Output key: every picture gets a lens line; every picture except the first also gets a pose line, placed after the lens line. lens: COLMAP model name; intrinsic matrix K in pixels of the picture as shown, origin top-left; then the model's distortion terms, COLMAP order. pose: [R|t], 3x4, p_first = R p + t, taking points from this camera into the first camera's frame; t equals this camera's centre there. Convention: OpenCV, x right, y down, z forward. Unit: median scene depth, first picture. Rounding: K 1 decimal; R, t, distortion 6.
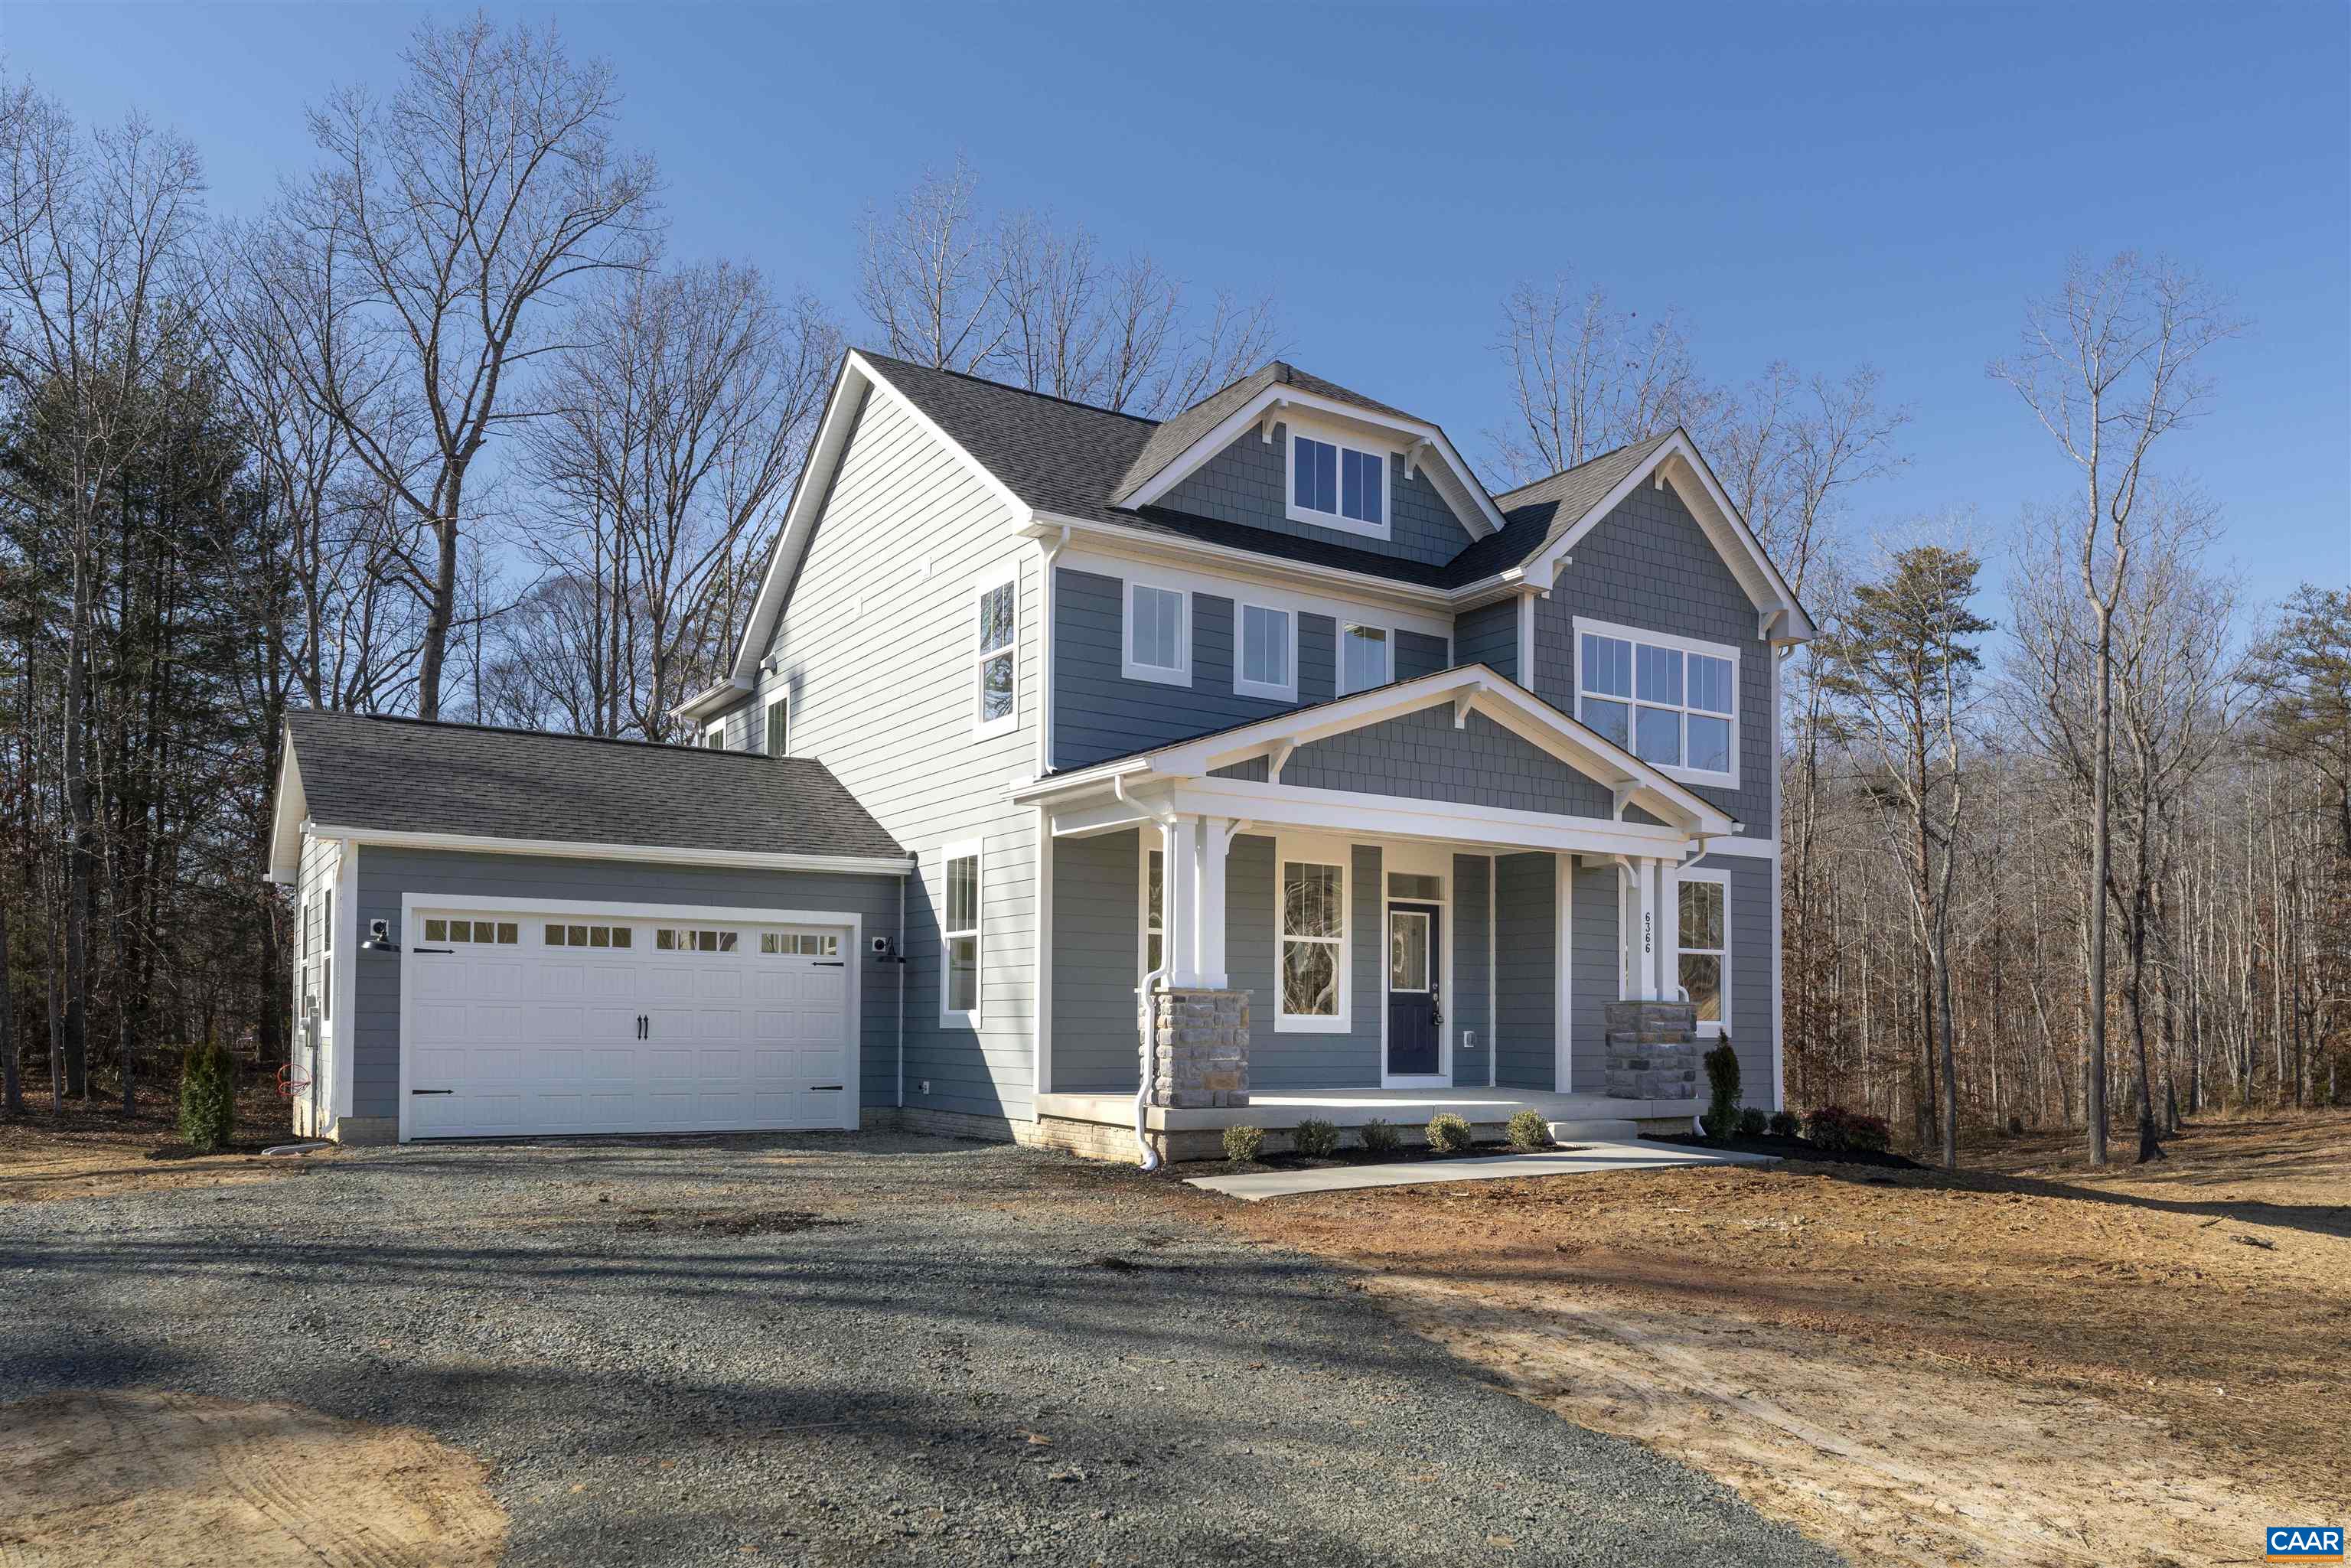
lens RADIAL K [[1583.1, 0, 1175.5], [0, 1583.1, 784.0], [0, 0, 1]] dist [0.003845, 0.000694]
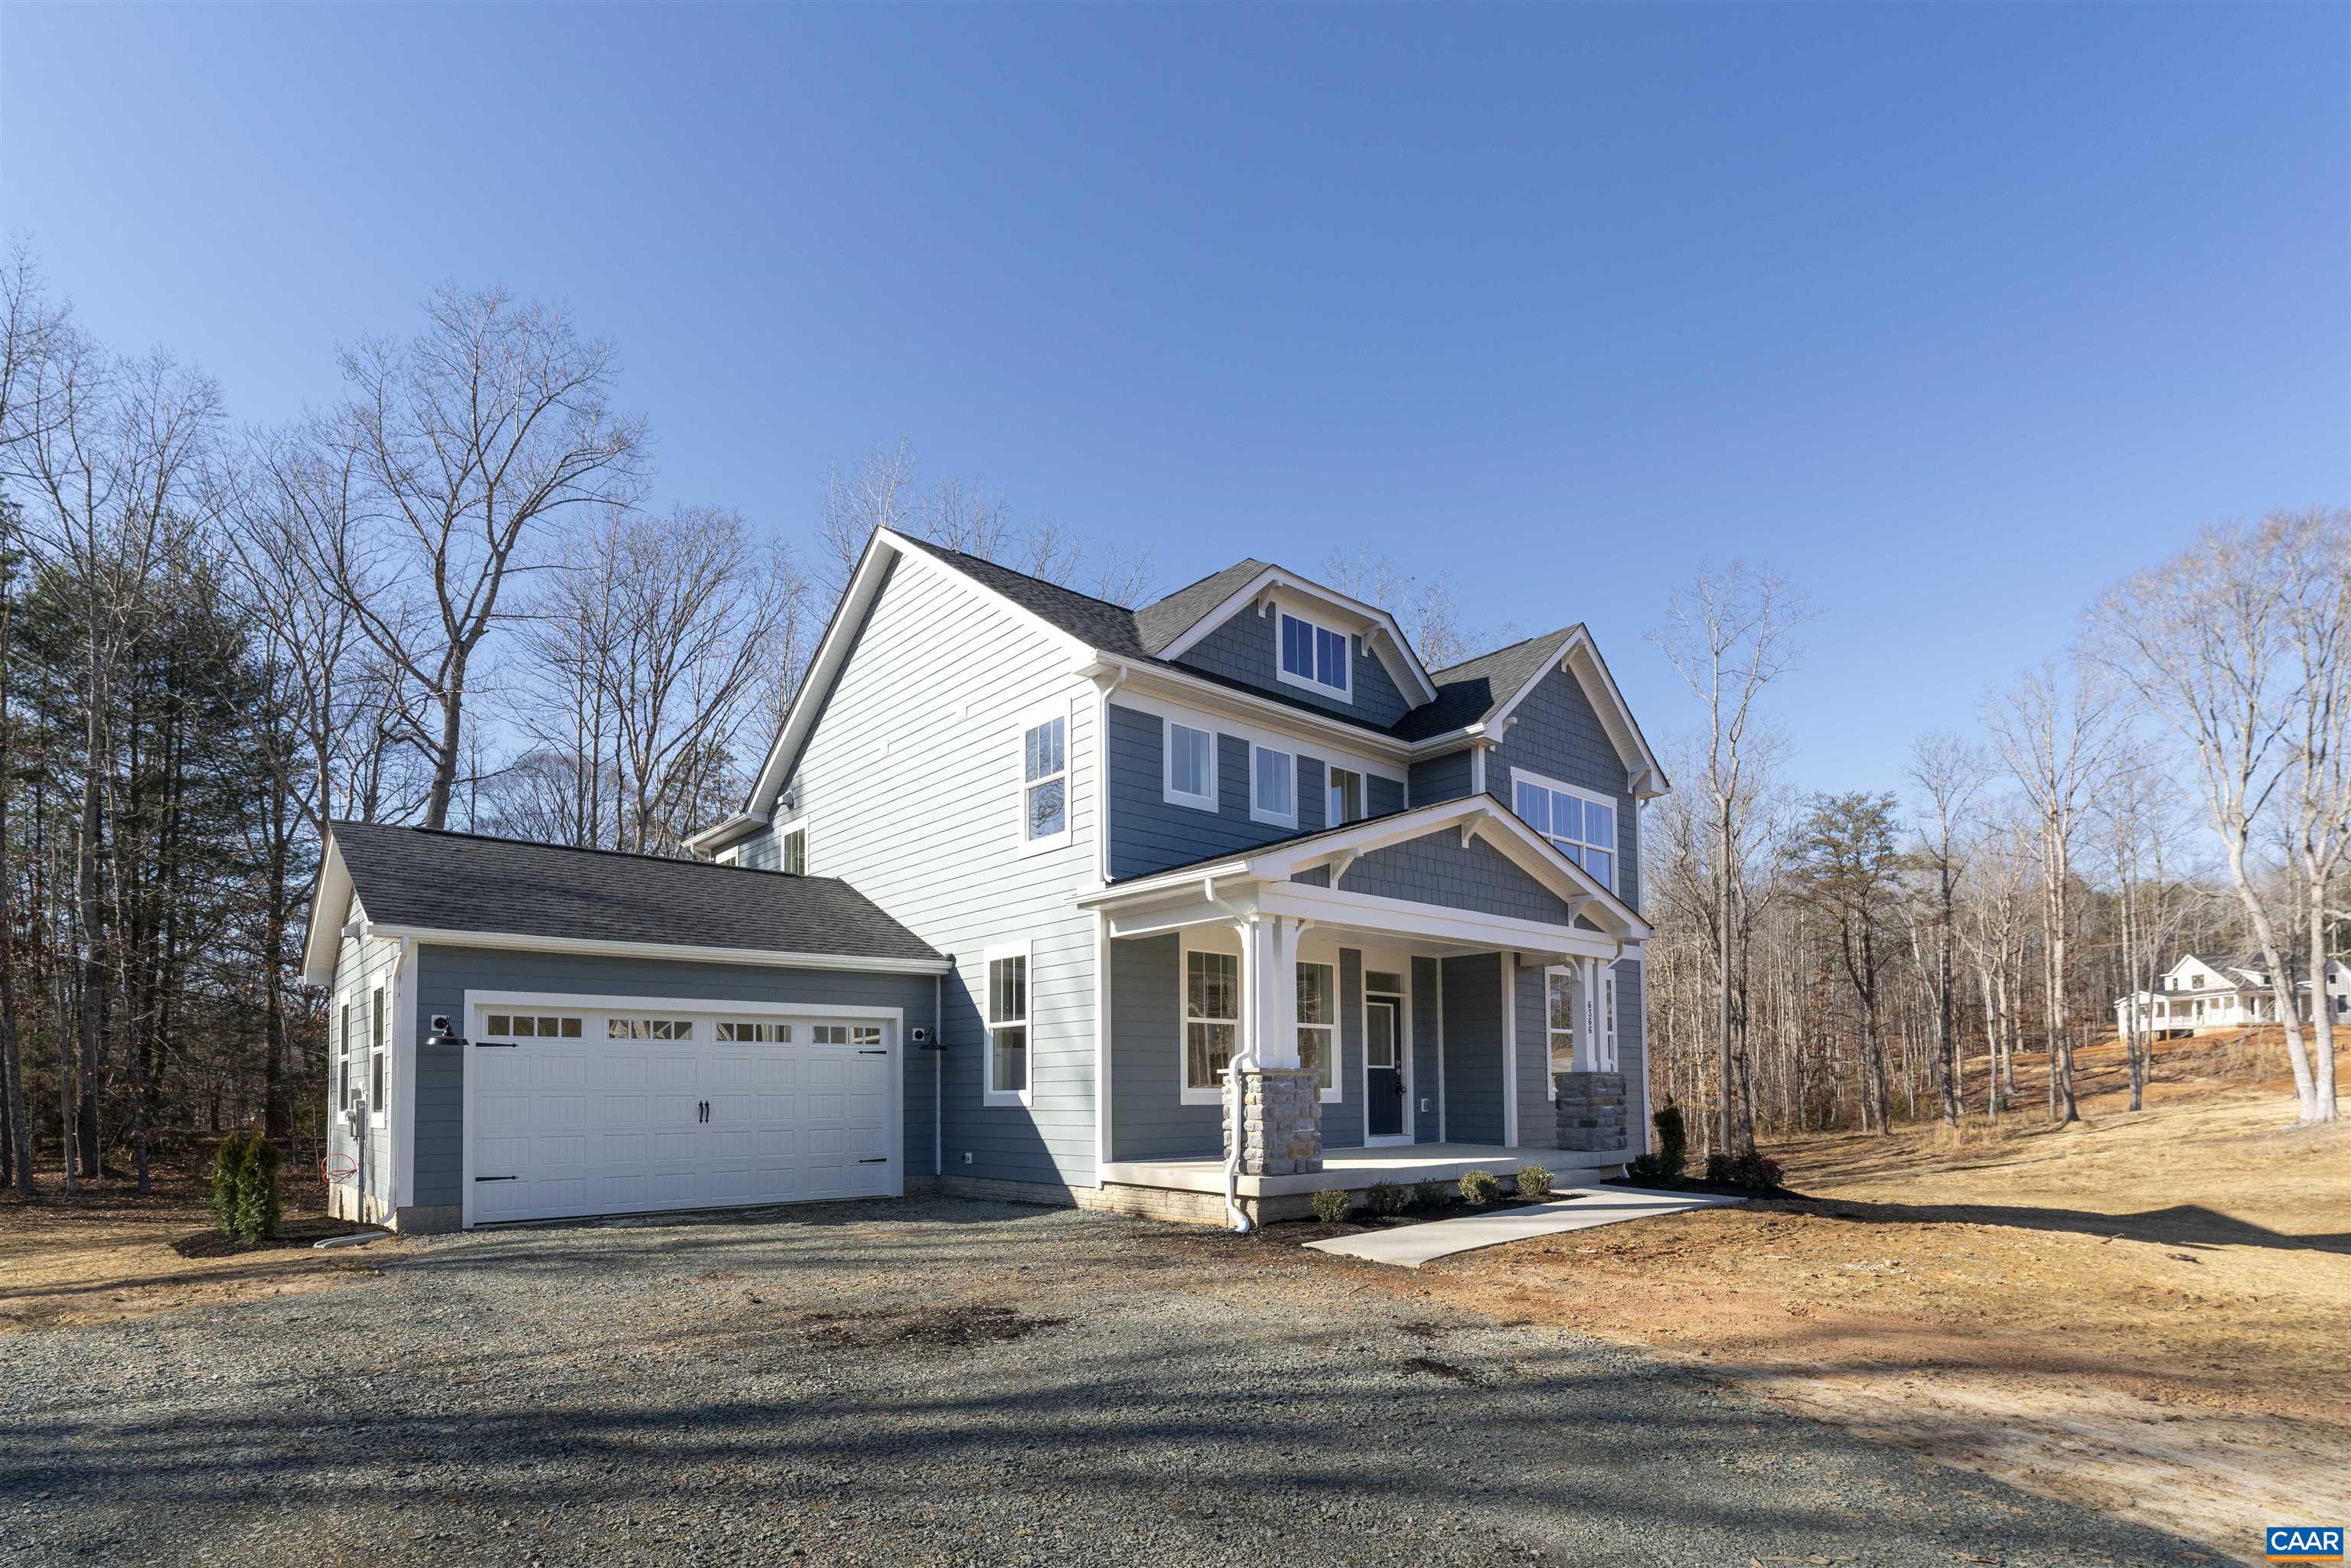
lens RADIAL K [[1107.2, 0, 1242.2], [0, 1107.2, 930.3], [0, 0, 1]] dist [0.000432, 0.000640]
pose [[0.980146, 0.007656, 0.198132, -0.128478], [-0.009080, 0.999939, 0.006283, 0.019879], [-0.198071, -0.007958, 0.980155, 0.178222]]
